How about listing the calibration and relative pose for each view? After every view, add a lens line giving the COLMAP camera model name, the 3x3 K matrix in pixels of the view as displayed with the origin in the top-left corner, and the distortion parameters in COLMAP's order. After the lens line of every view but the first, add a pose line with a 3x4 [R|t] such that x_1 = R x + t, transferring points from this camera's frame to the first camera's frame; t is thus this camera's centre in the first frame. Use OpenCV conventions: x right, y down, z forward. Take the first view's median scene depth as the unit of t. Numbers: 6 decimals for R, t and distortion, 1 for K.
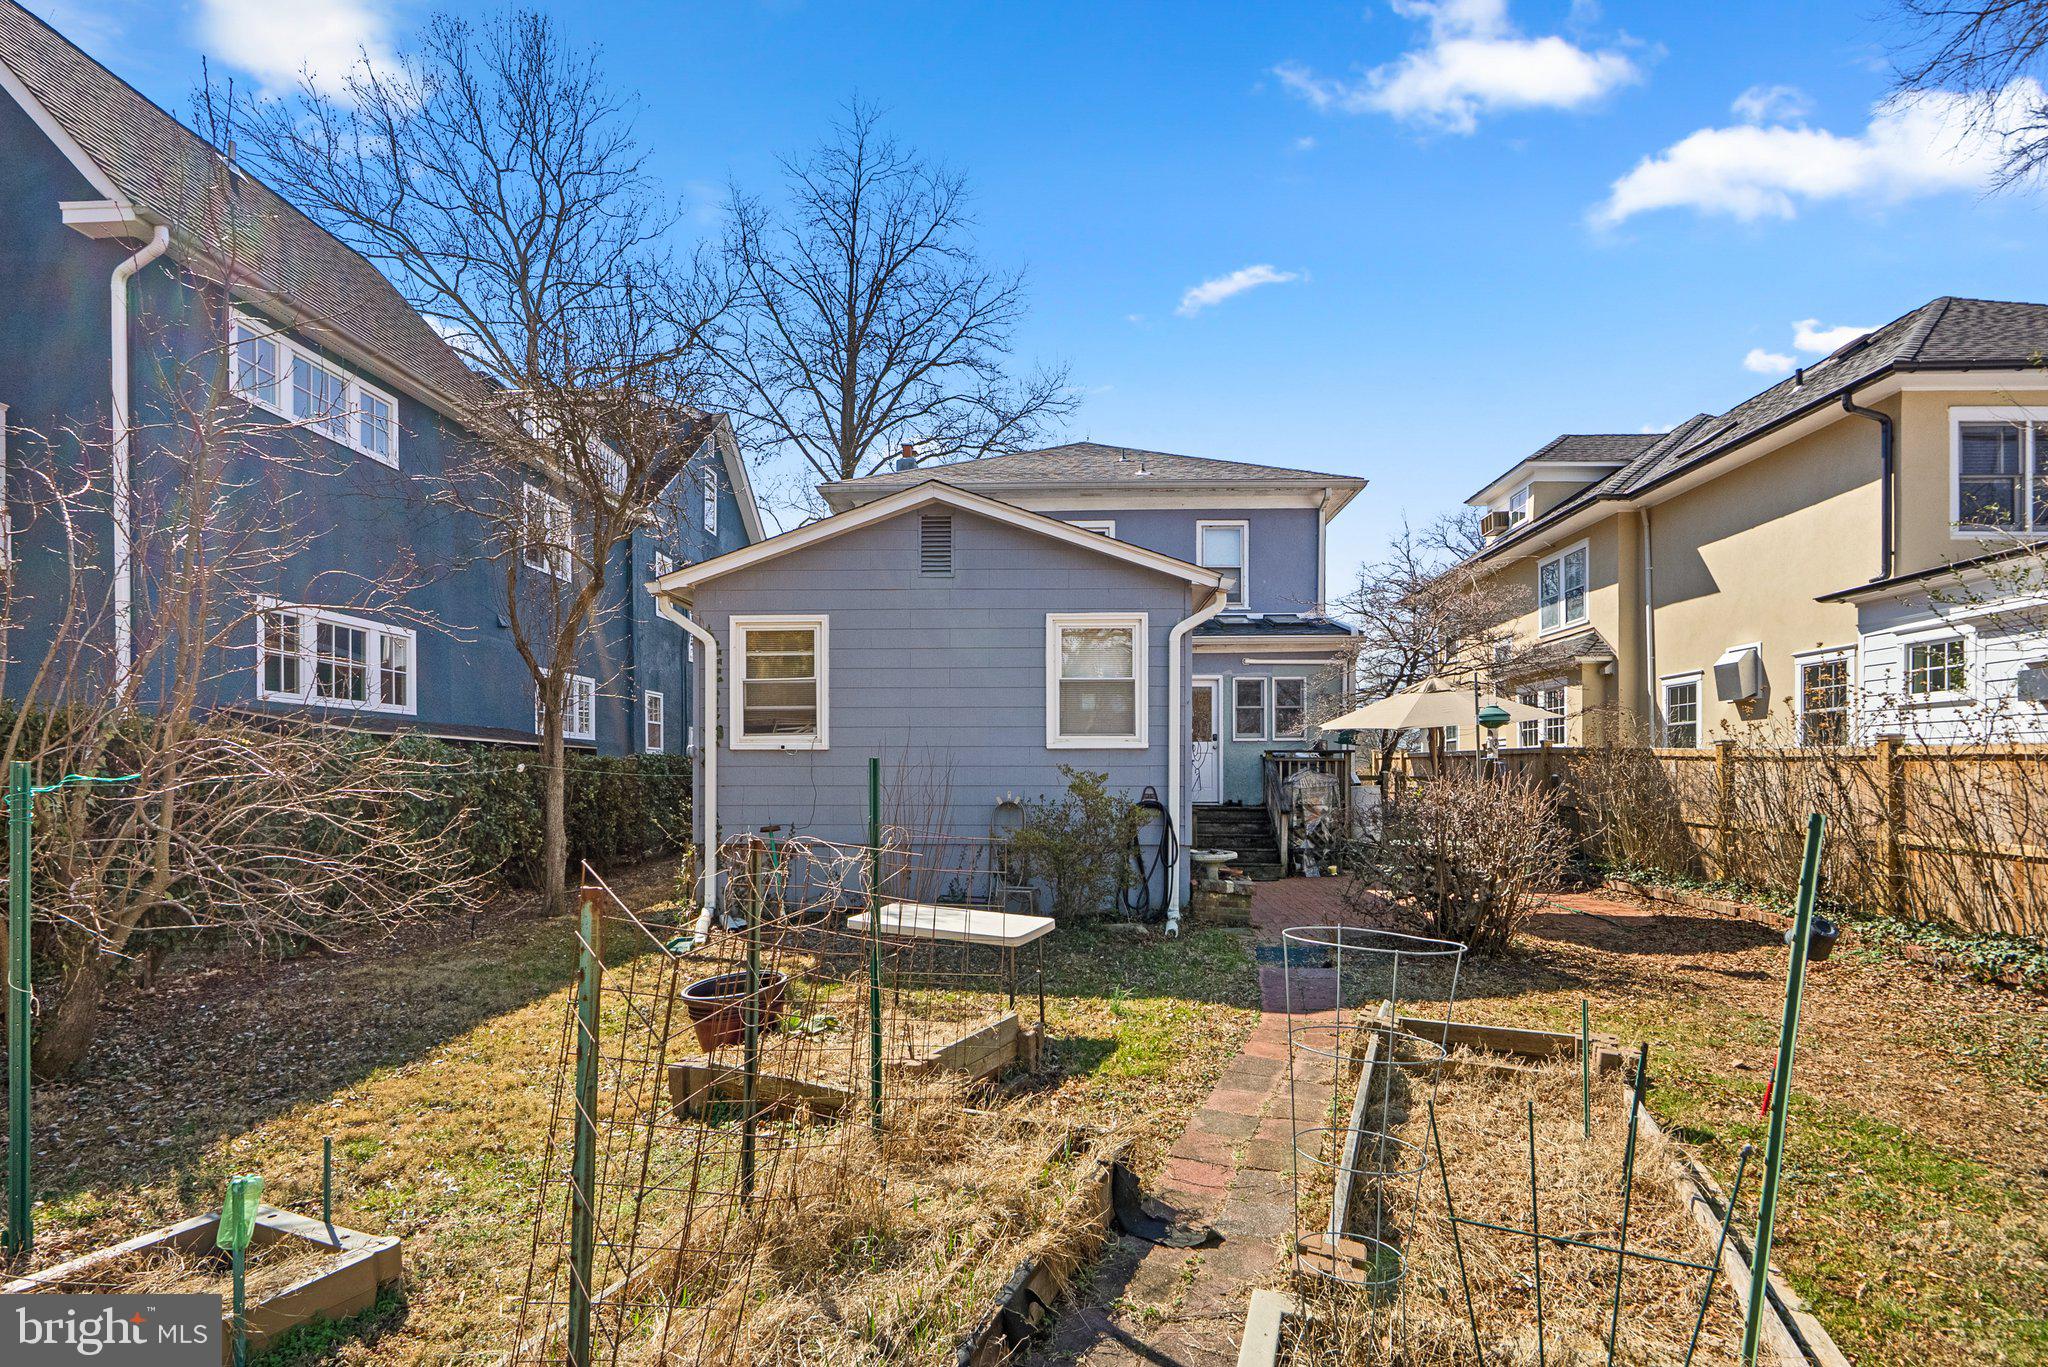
lens RADIAL K [[936.3, 0, 1031.0], [0, 936.3, 771.5], [0, 0, 1]] dist [0.006706, -0.000981]
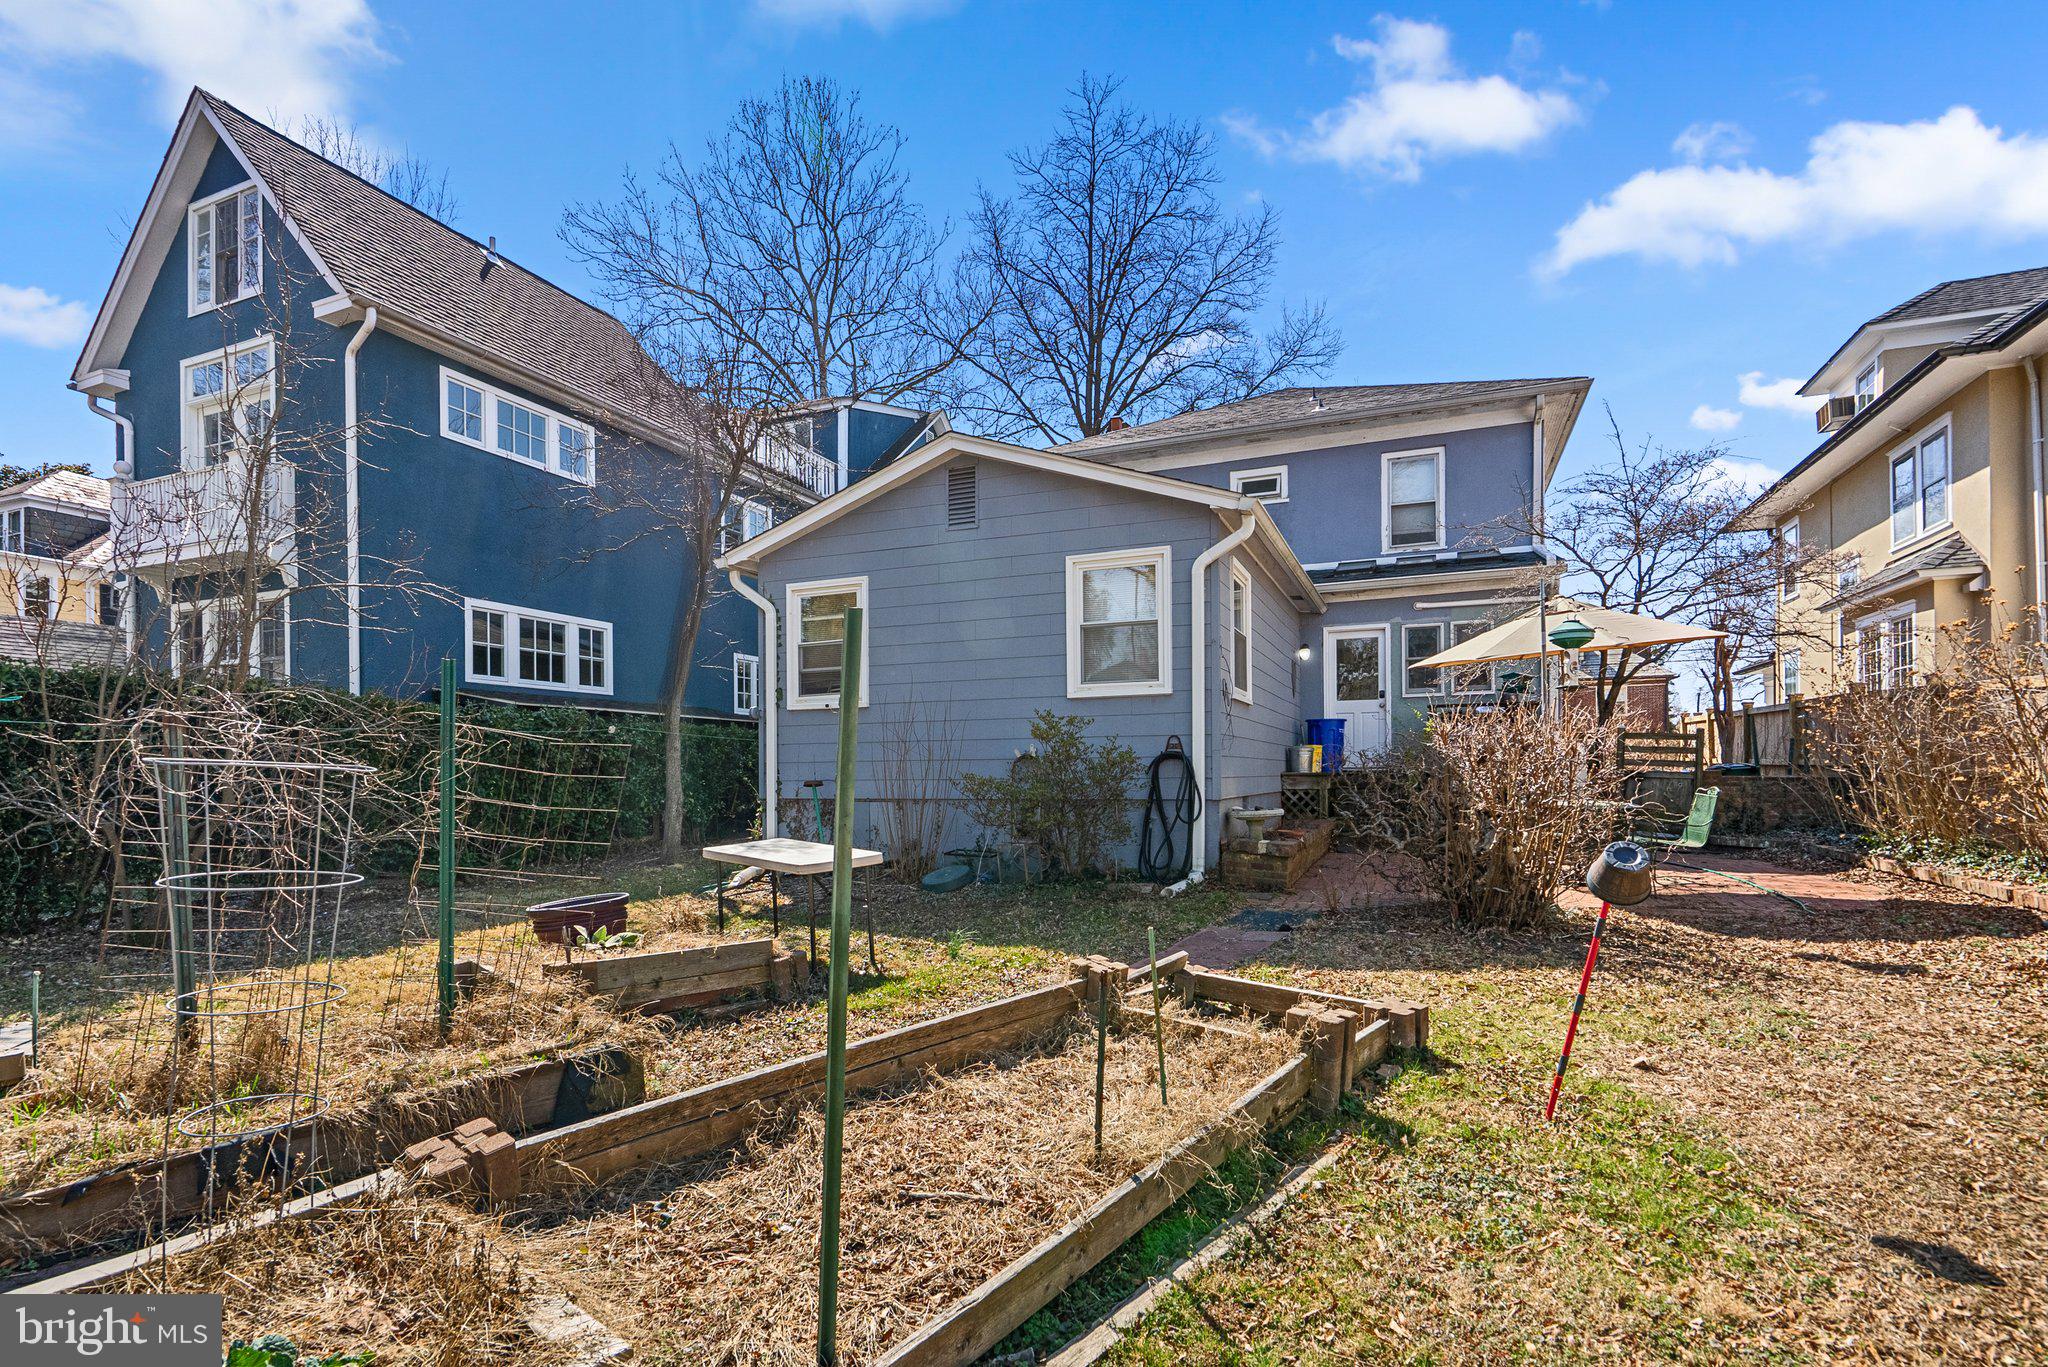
lens RADIAL K [[936.3, 0, 1046.6], [0, 936.3, 769.3], [0, 0, 1]] dist [0.006706, -0.000981]
pose [[0.942115, -0.010207, -0.335134, 0.274428], [0.012583, 0.999909, 0.004917, 0.037392], [0.335053, -0.008849, 0.942158, 0.083386]]
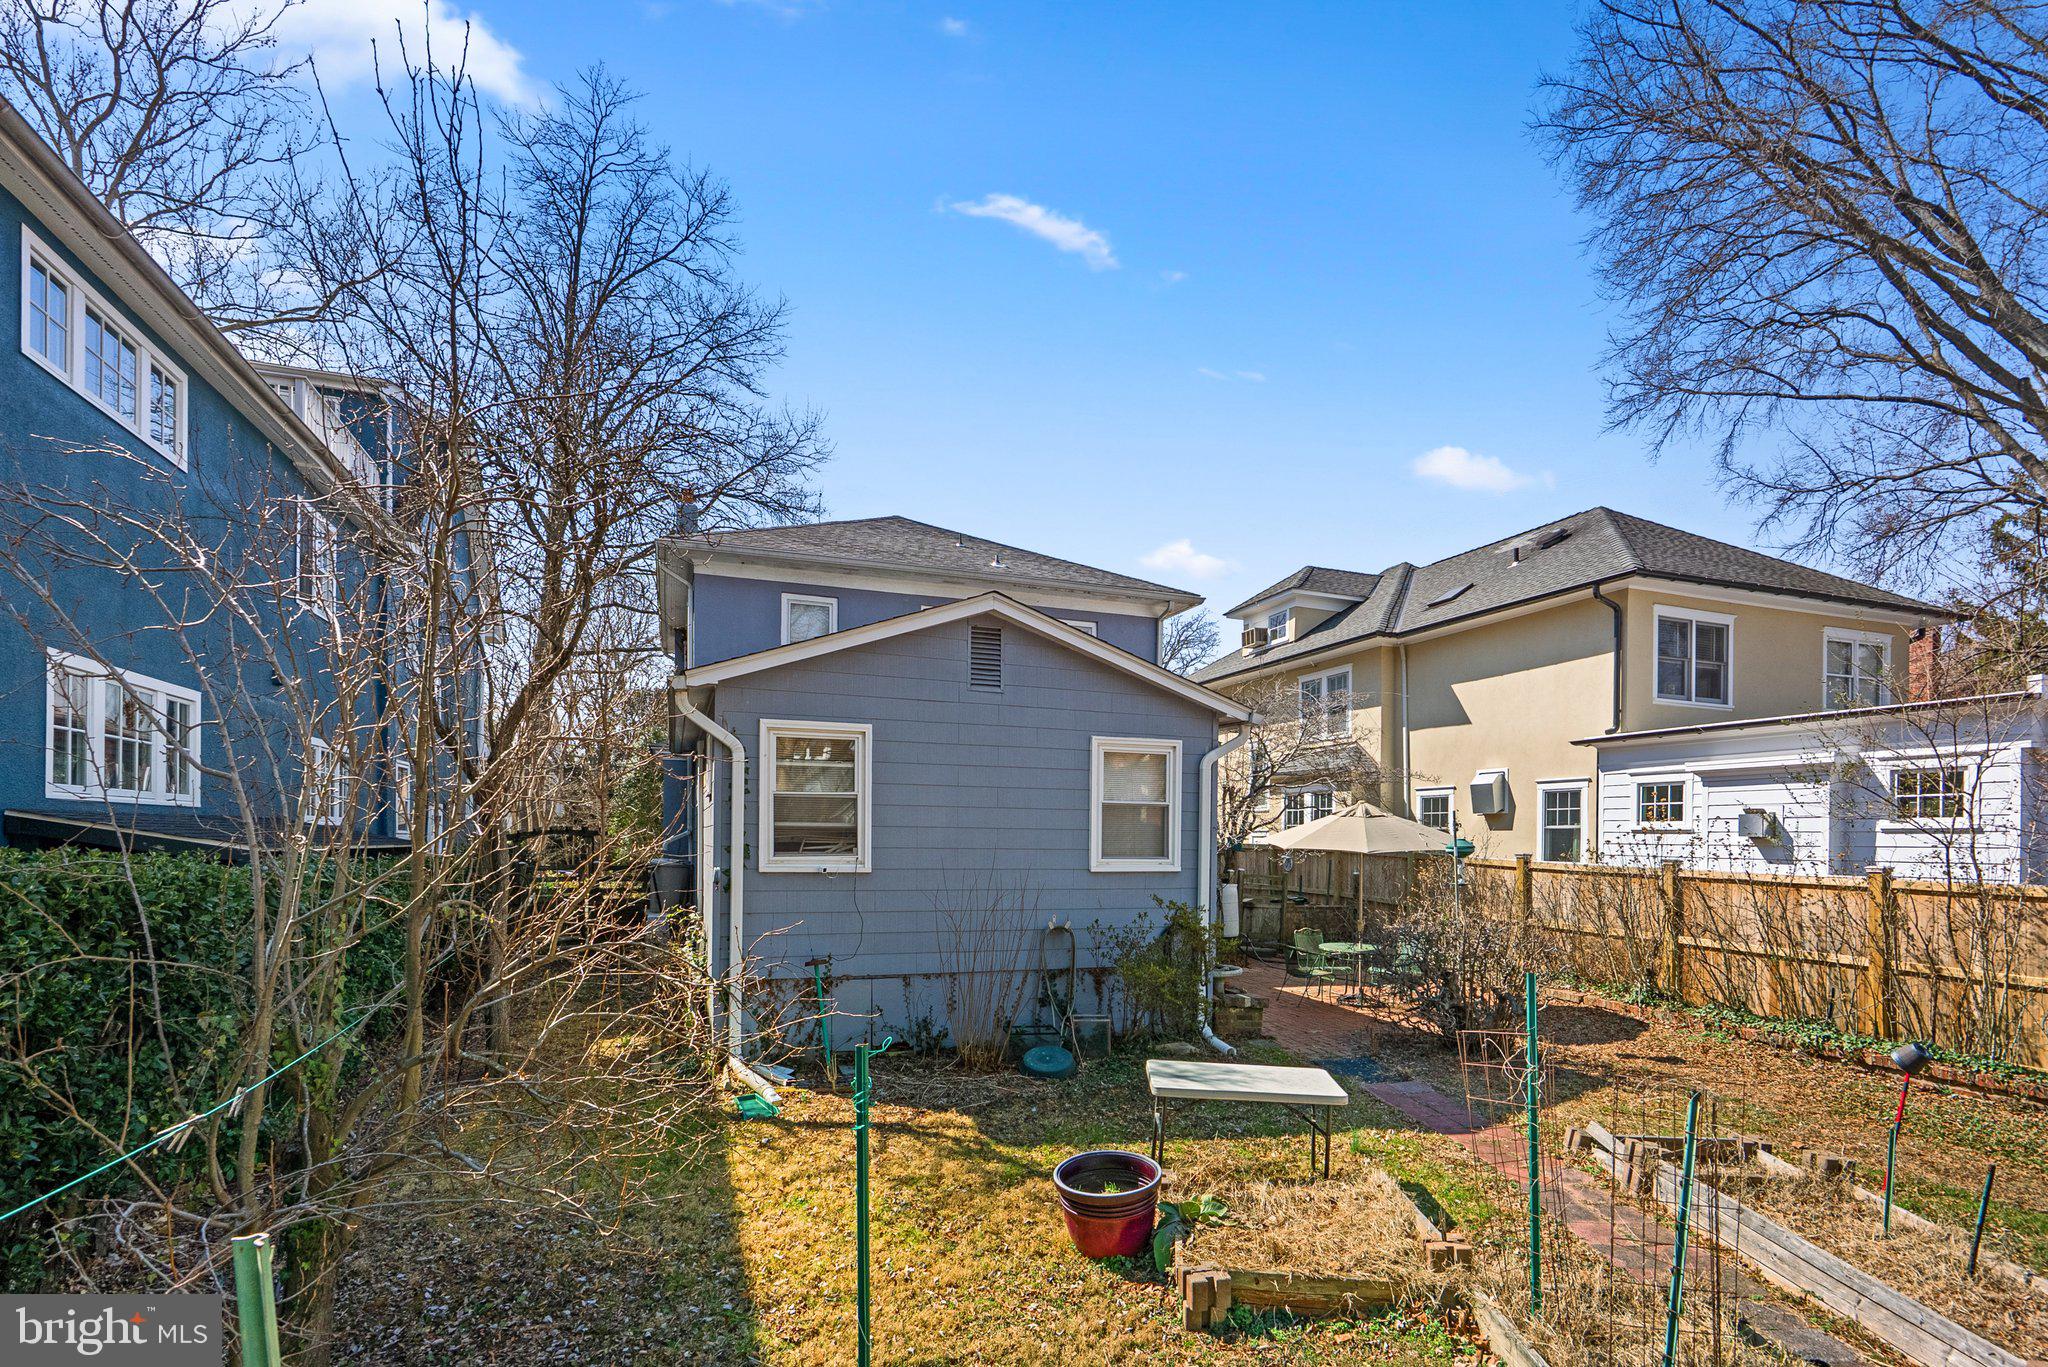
lens RADIAL K [[936.3, 0, 1020.5], [0, 936.3, 843.9], [0, 0, 1]] dist [0.006706, -0.000981]
pose [[0.933846, 0.010043, 0.357535, -0.357292], [-0.016491, 0.999752, 0.014990, -0.058837], [-0.357296, -0.019895, 0.933779, 0.083809]]
